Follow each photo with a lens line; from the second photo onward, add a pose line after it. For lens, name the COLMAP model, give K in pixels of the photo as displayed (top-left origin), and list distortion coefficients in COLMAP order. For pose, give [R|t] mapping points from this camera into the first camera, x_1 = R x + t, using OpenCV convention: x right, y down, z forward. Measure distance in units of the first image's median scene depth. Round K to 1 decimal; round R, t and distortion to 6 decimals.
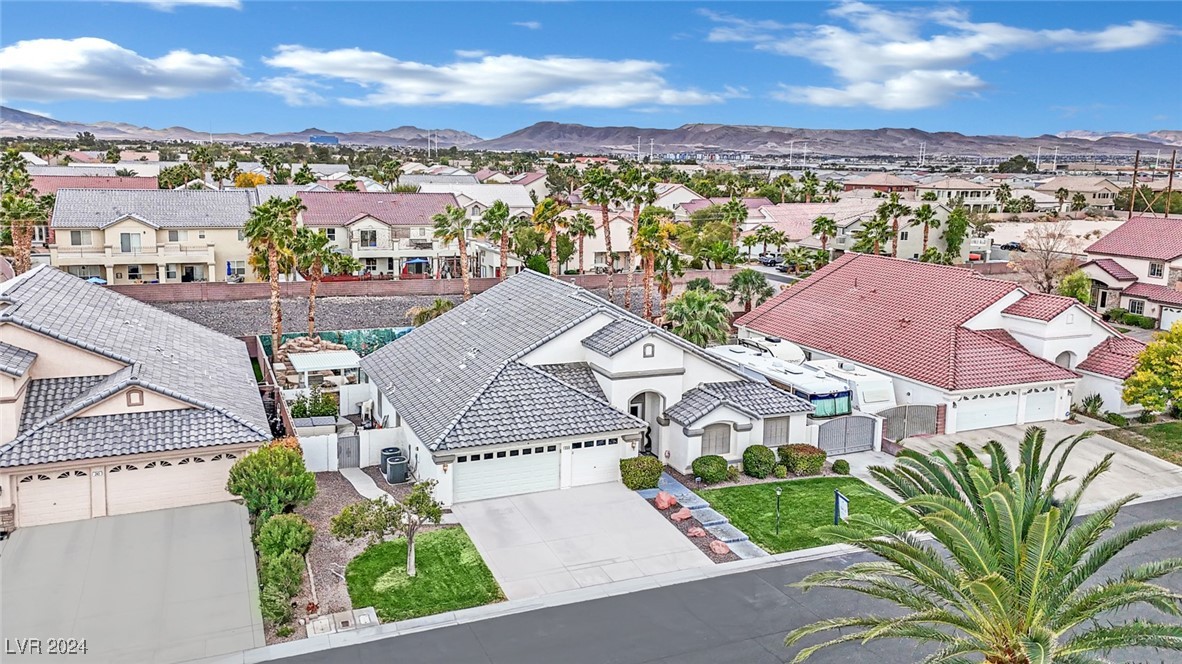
lens RADIAL K [[859.4, 0, 589.9], [0, 859.4, 283.1], [0, 0, 1]] dist [0.054794, -0.003765]
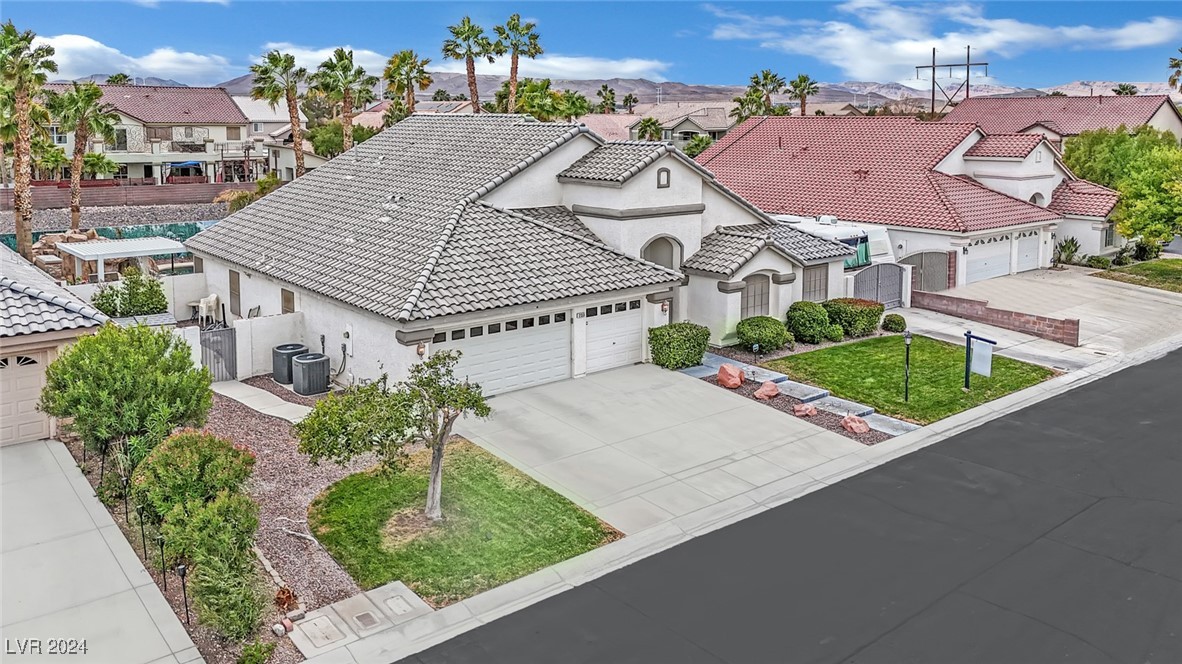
lens RADIAL K [[901.5, 0, 596.6], [0, 901.5, 185.6], [0, 0, 1]] dist [0.010719, 0.006037]
pose [[0.958760, -0.034453, 0.282120, -0.197791], [0.048567, 0.997886, -0.043189, 0.115237], [-0.280036, 0.055110, 0.958406, 0.302569]]
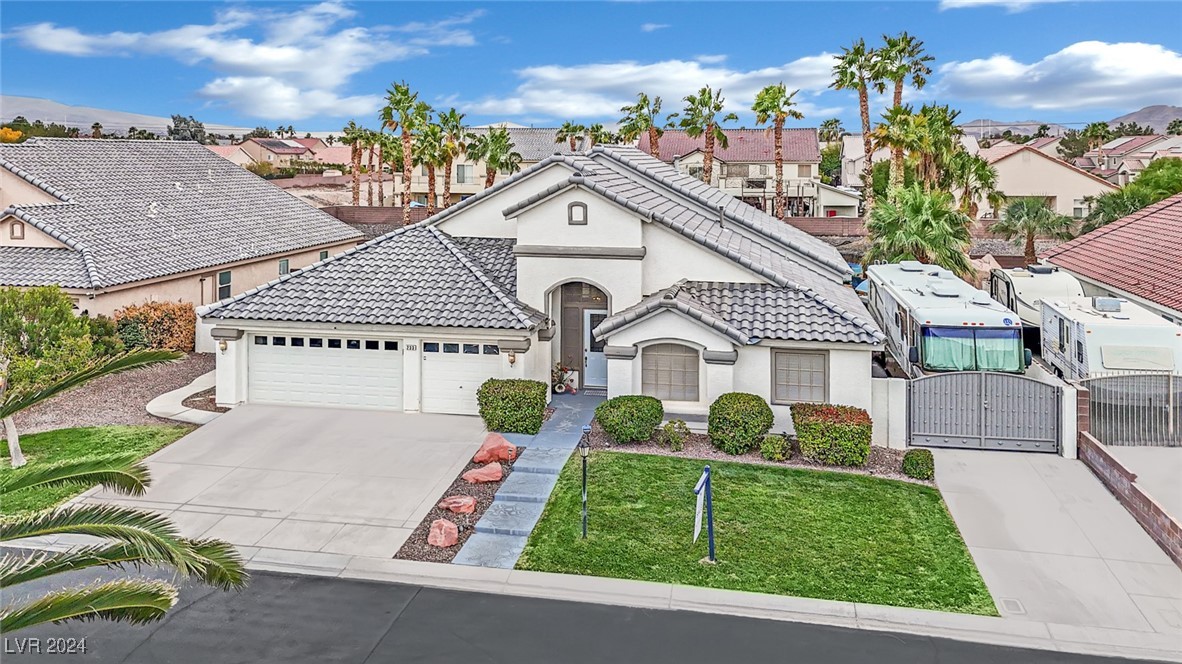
lens RADIAL K [[859.4, 0, 589.9], [0, 859.4, 283.1], [0, 0, 1]] dist [0.054794, -0.003765]
pose [[0.825262, 0.060048, -0.561549, 0.423043], [-0.055003, 0.998150, 0.025903, 0.112295], [0.562065, 0.009510, 0.827038, 0.508492]]
